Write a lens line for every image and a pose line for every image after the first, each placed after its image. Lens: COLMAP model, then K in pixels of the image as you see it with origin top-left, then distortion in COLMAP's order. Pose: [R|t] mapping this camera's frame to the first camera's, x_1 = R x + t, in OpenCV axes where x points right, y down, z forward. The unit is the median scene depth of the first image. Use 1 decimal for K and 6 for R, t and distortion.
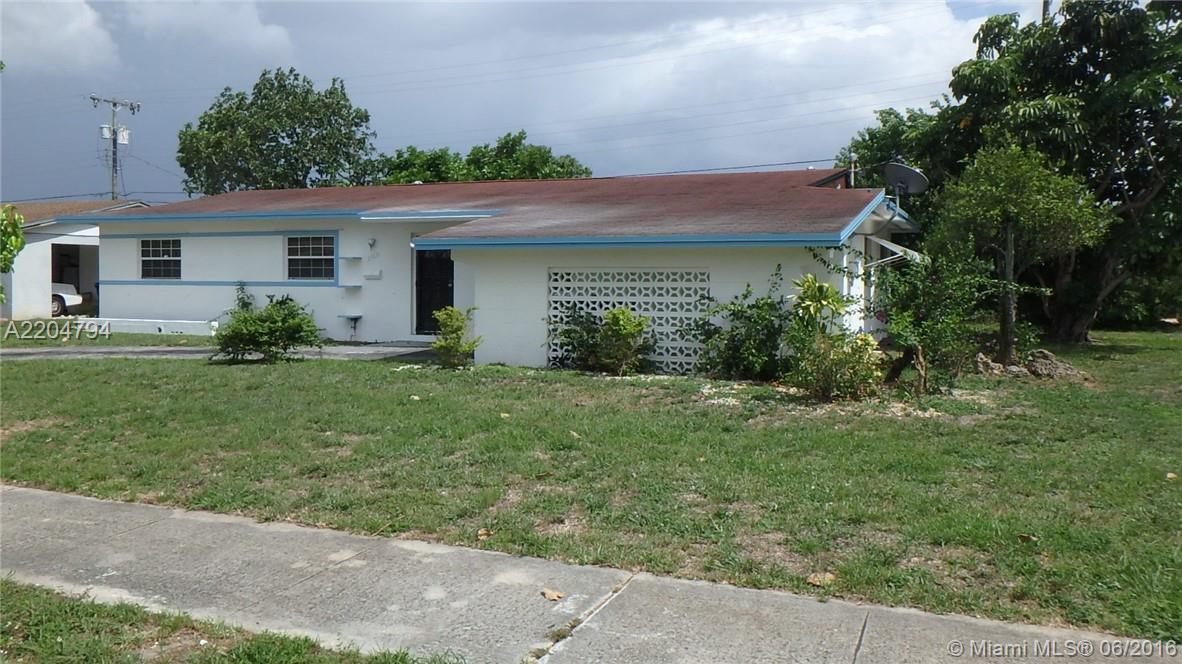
lens RADIAL K [[961.7, 0, 591.0], [0, 961.7, 332.0], [0, 0, 1]] dist [-0.007159, -0.001647]
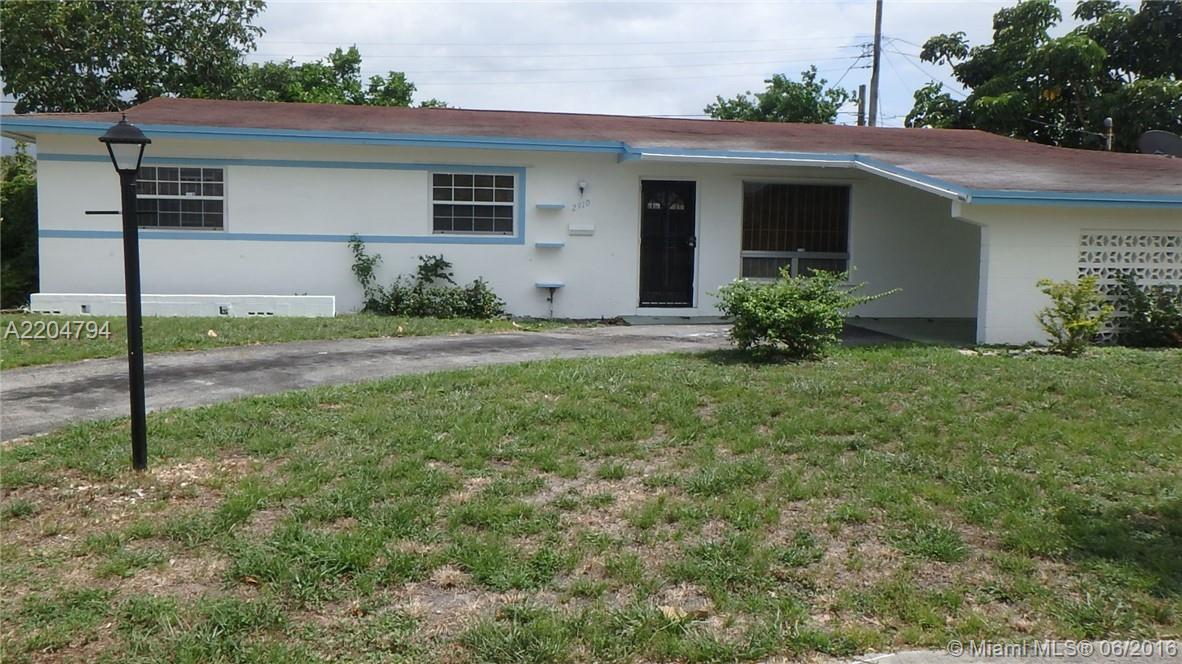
lens RADIAL K [[961.7, 0, 591.0], [0, 961.7, 332.0], [0, 0, 1]] dist [-0.007159, -0.001647]
pose [[0.849155, -0.042553, 0.526427, -0.600394], [0.015211, 0.998306, 0.056160, -0.020679], [-0.527925, -0.039681, 0.848363, 0.340861]]
